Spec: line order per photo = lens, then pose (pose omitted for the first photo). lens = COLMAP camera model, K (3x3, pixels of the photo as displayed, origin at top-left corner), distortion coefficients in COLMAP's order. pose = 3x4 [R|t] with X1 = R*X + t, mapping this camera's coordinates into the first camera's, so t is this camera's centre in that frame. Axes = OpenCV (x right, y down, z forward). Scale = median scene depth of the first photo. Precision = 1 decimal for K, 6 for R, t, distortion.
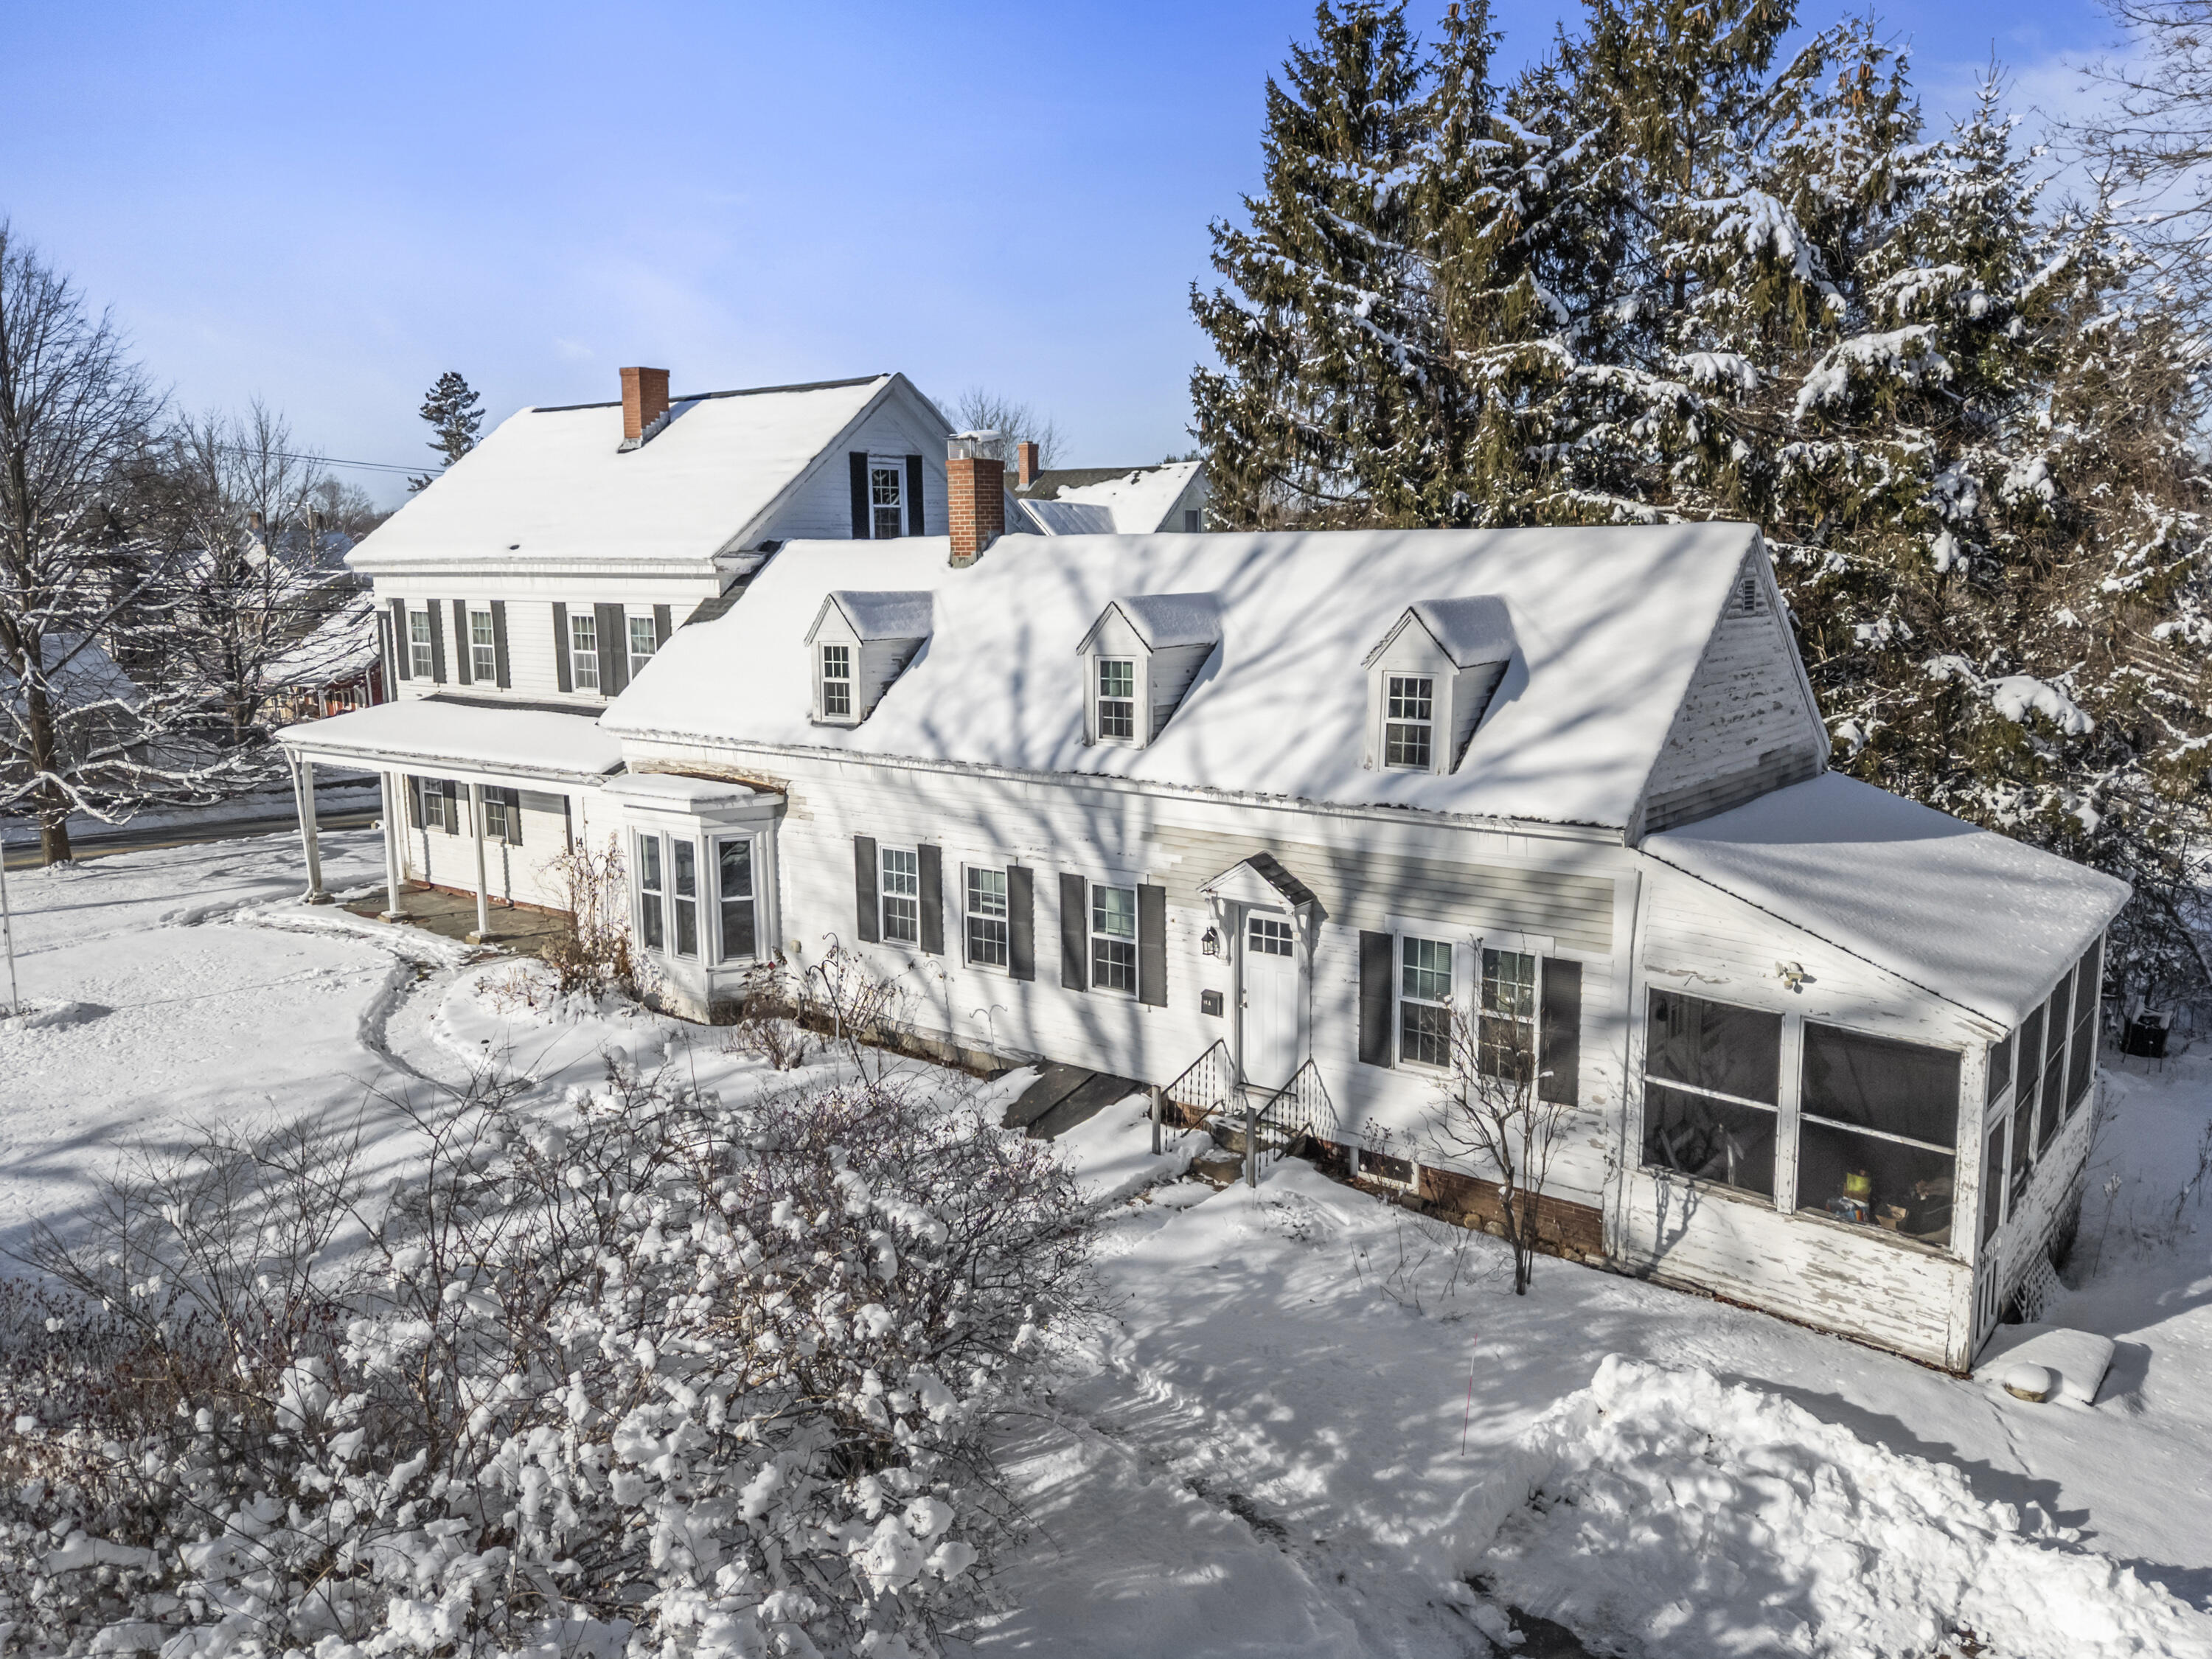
lens RADIAL K [[1634.6, 0, 1094.4], [0, 1634.6, 799.4], [0, 0, 1]] dist [0.063789, -0.028553]
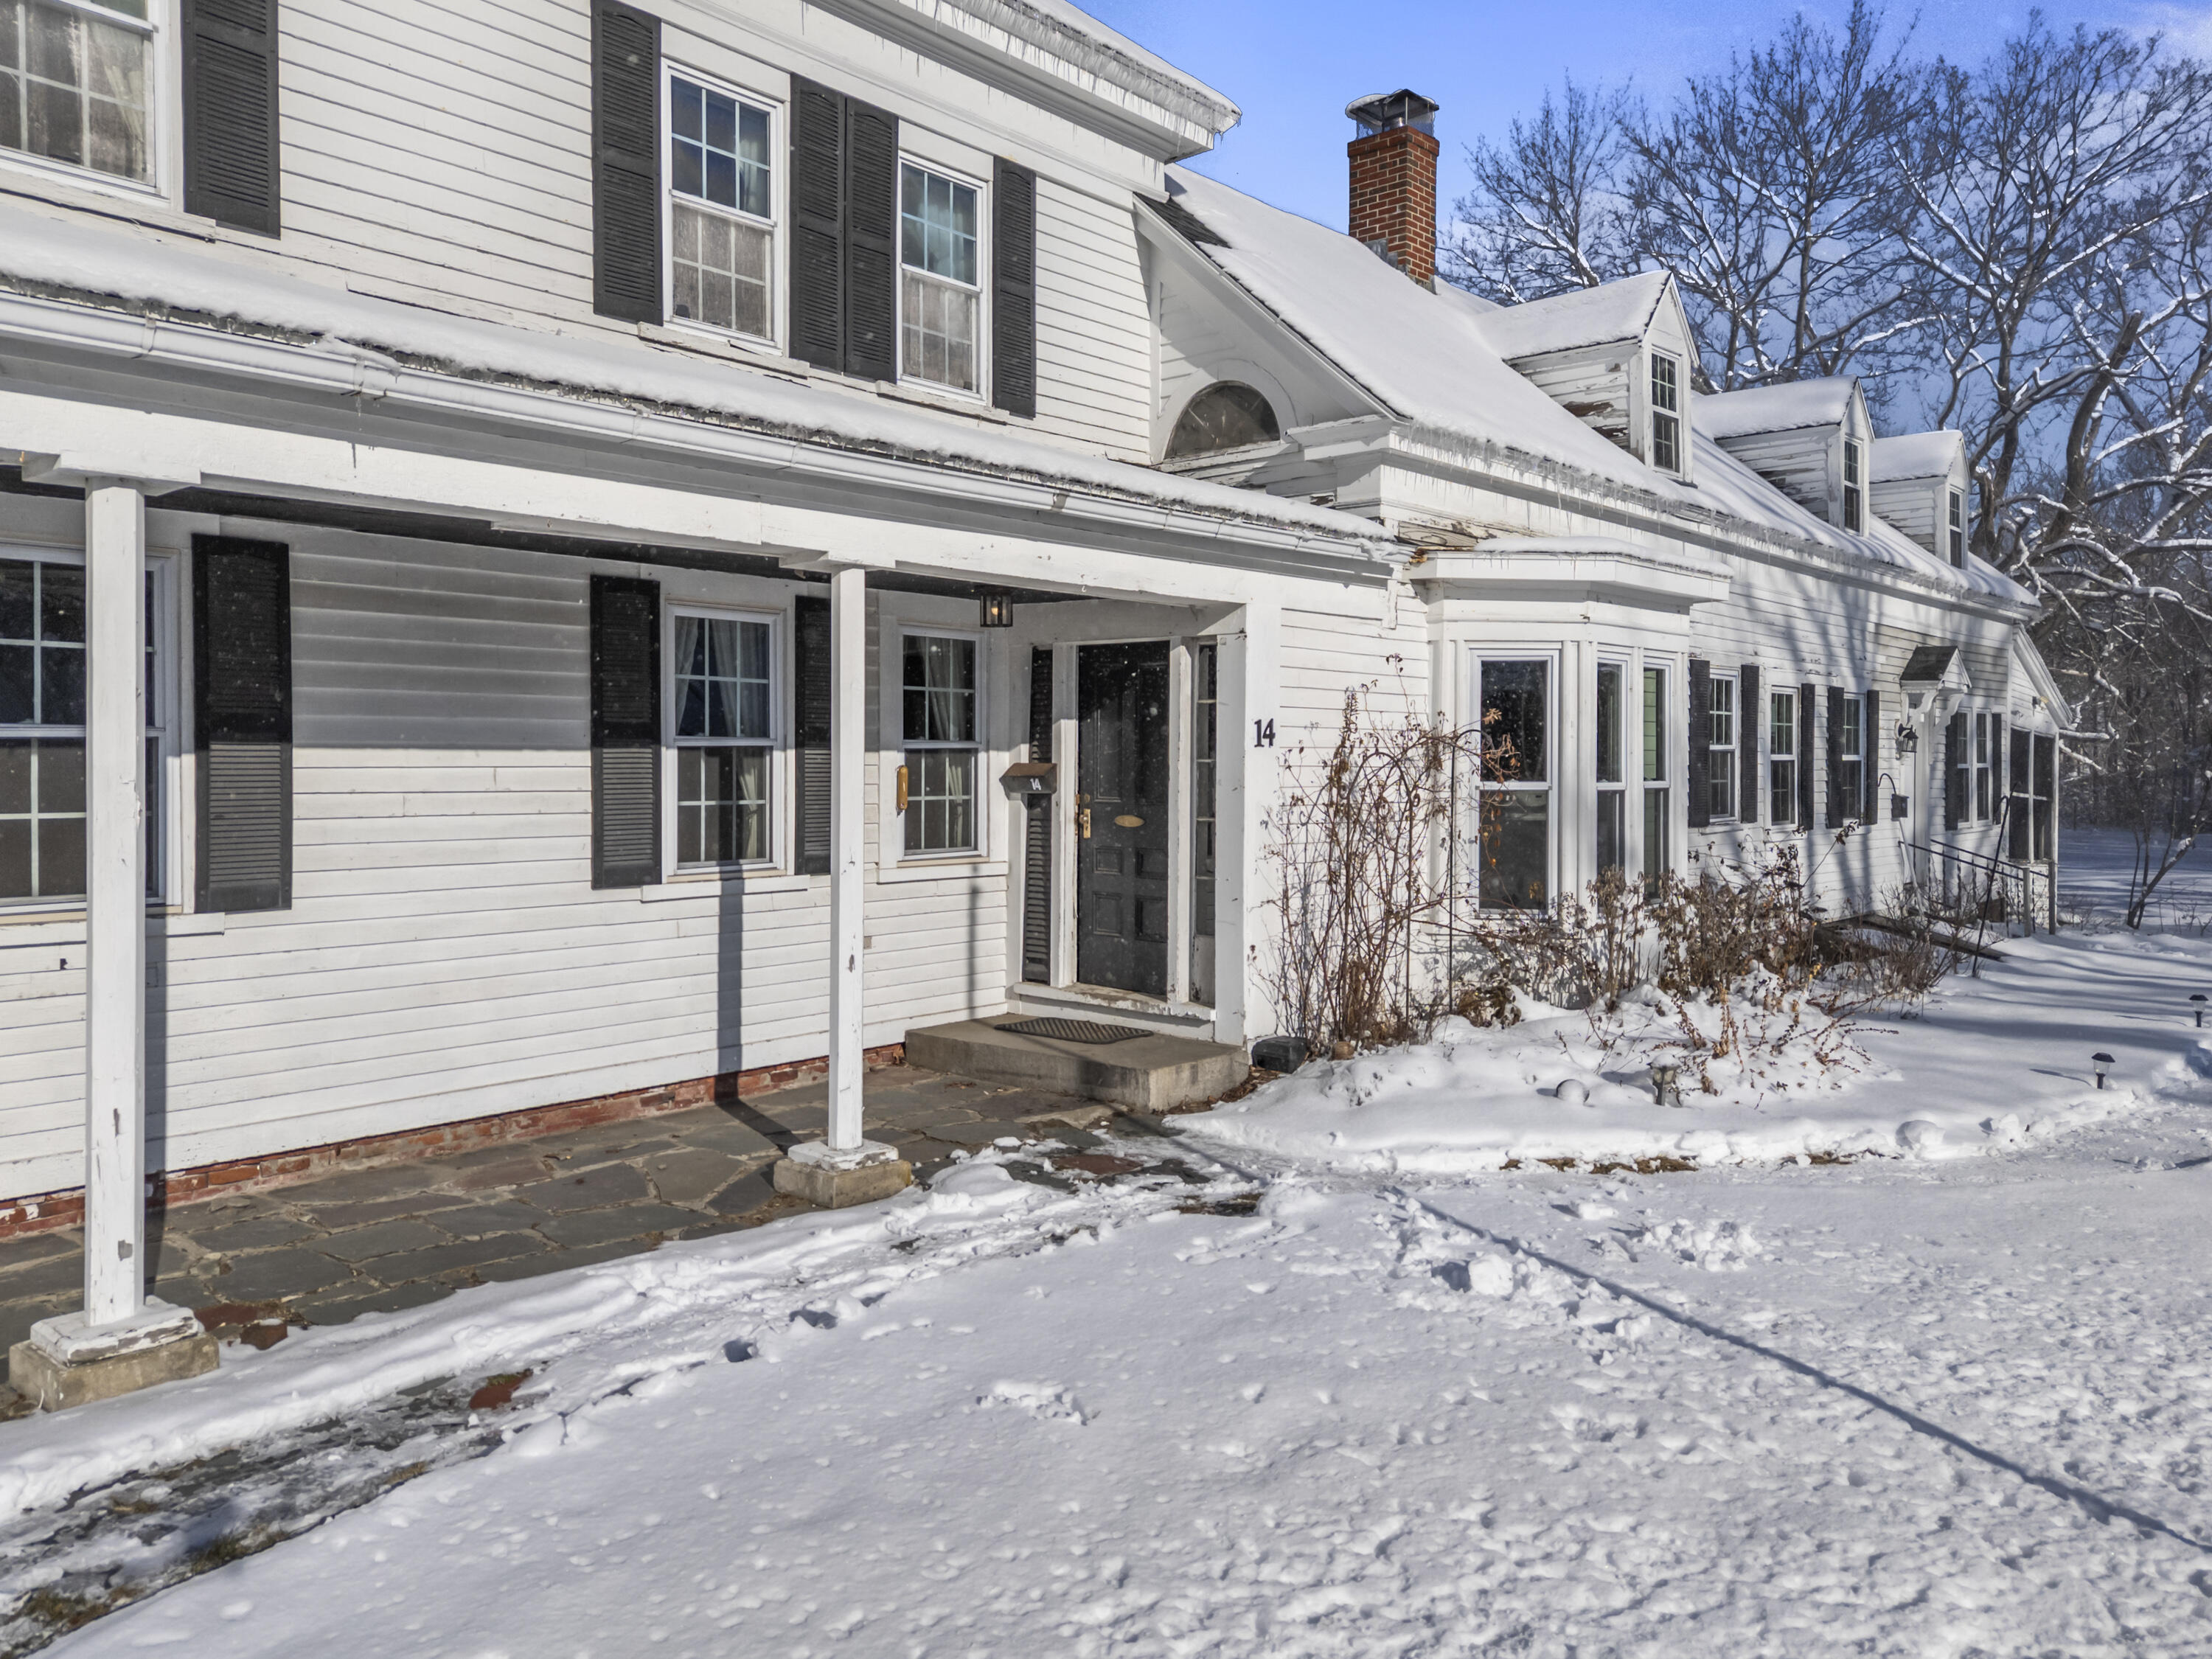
lens RADIAL K [[1634.6, 0, 1094.4], [0, 1634.6, 799.4], [0, 0, 1]] dist [0.063789, -0.028553]
pose [[0.056535, -0.004863, 0.998389, -0.767327], [0.151532, 0.988445, -0.003766, 0.041661], [-0.986834, 0.151501, 0.056618, 1.148246]]
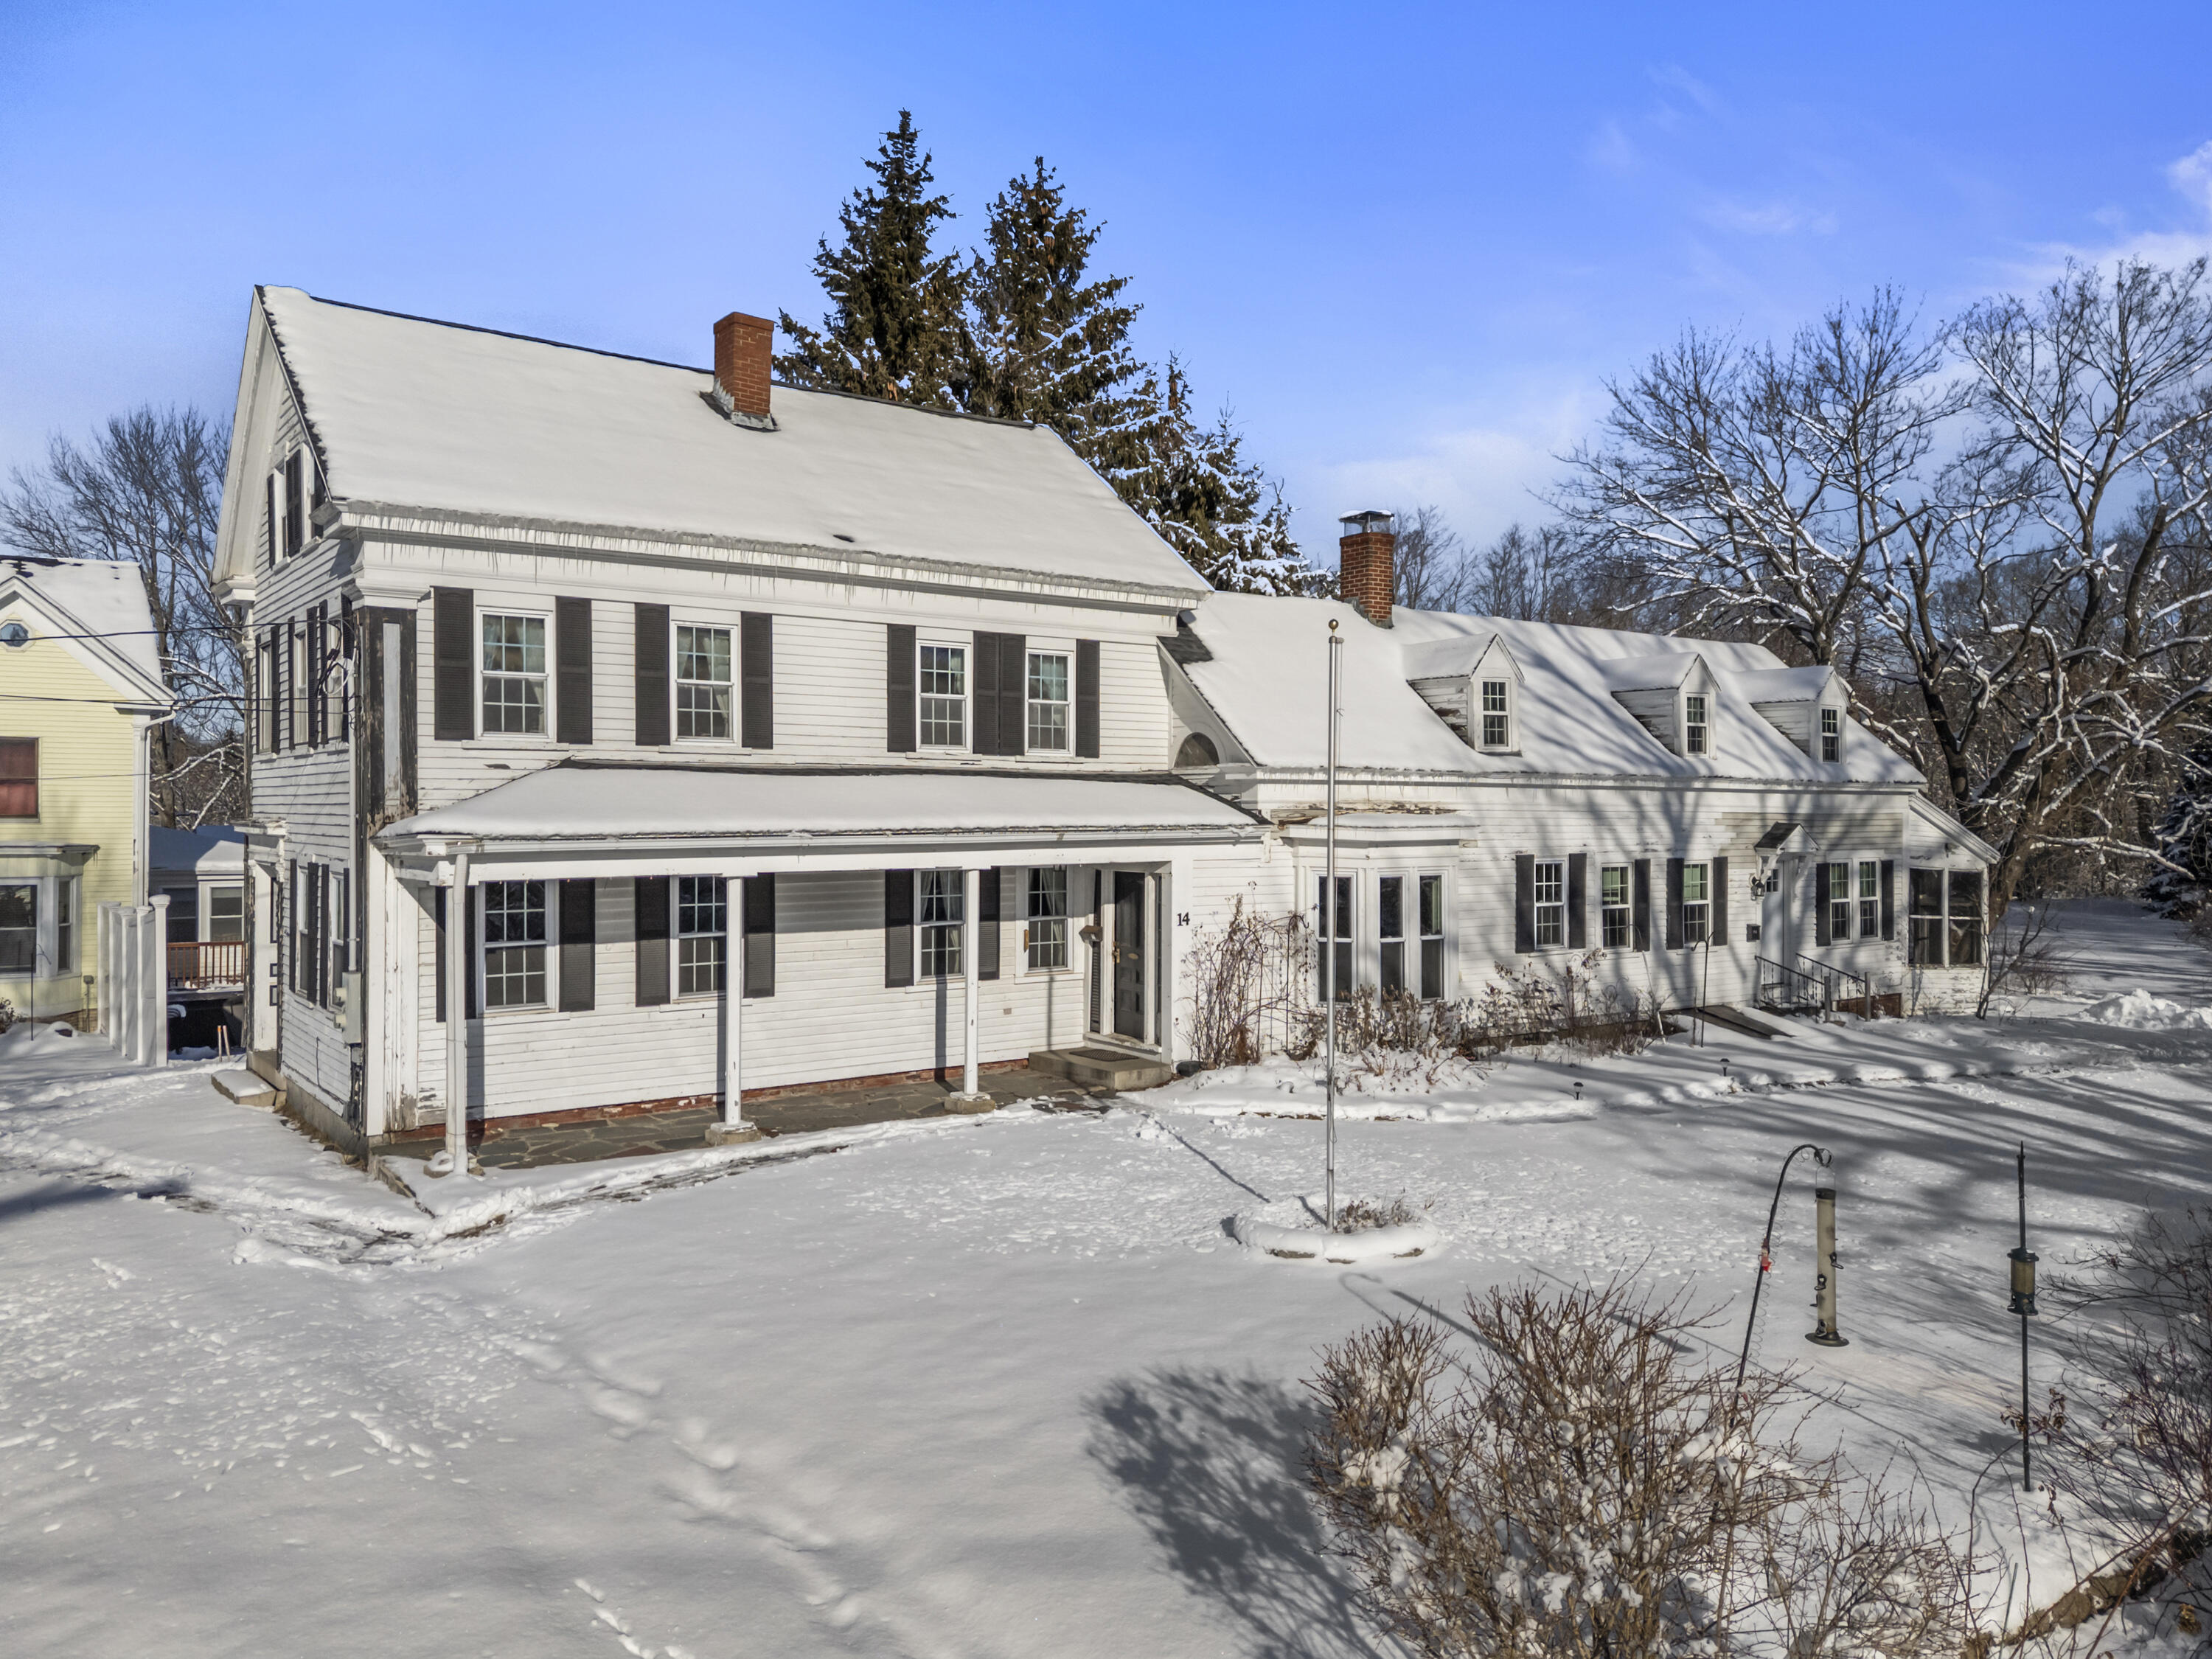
lens RADIAL K [[1615.6, 0, 1073.4], [0, 1615.6, 823.7], [0, 0, 1]] dist [0.096865, -0.081368]
pose [[0.288747, 0.009371, 0.957360, -1.214754], [0.142313, 0.988423, -0.052598, 0.016249], [-0.946769, 0.151432, 0.284070, 0.924640]]
